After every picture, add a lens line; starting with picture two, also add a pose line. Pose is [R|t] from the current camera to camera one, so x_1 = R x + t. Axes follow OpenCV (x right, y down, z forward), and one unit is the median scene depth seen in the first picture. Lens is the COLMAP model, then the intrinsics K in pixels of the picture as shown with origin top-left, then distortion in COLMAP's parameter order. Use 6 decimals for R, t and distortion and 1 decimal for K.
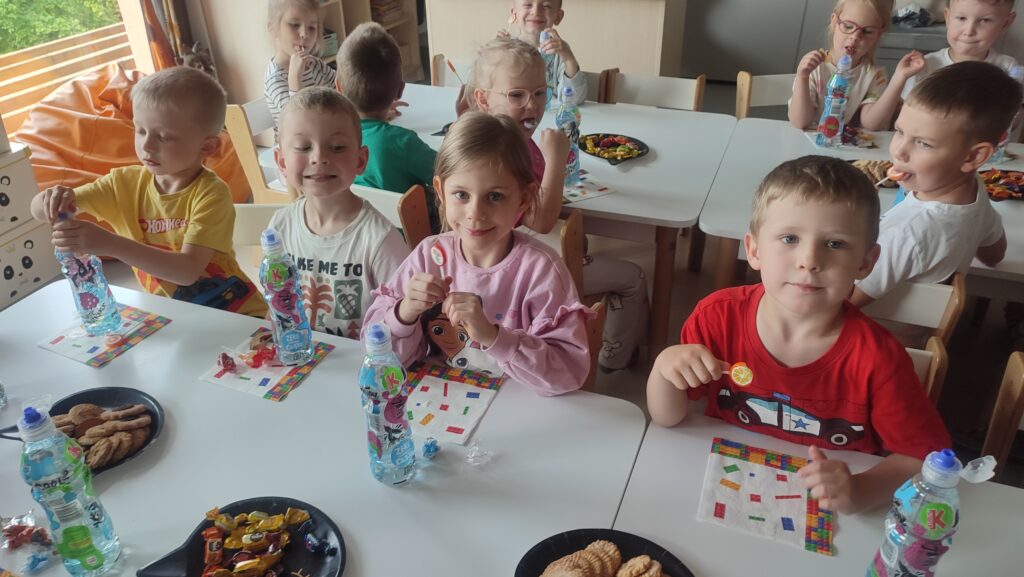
lens RADIAL K [[741.7, 0, 512.0], [0, 741.7, 288.5], [0, 0, 1]] dist [0.002698, 0.001902]
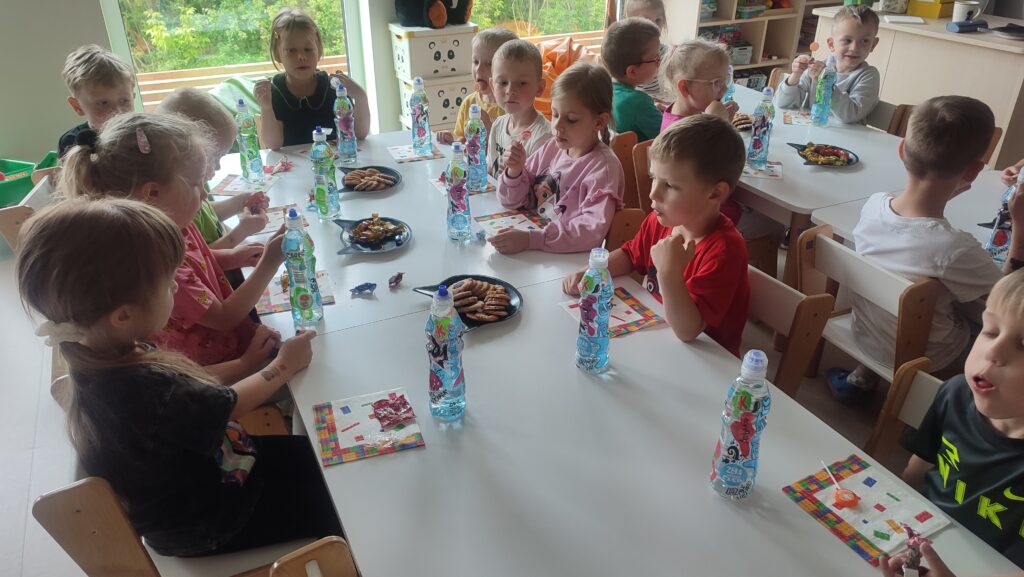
lens RADIAL K [[741.7, 0, 512.0], [0, 741.7, 288.5], [0, 0, 1]] dist [0.002698, 0.001902]
pose [[0.745283, 0.345307, -0.570364, 0.527936], [-0.364483, 0.927309, 0.085145, 0.086074], [0.558305, 0.144431, 0.816967, -0.196684]]
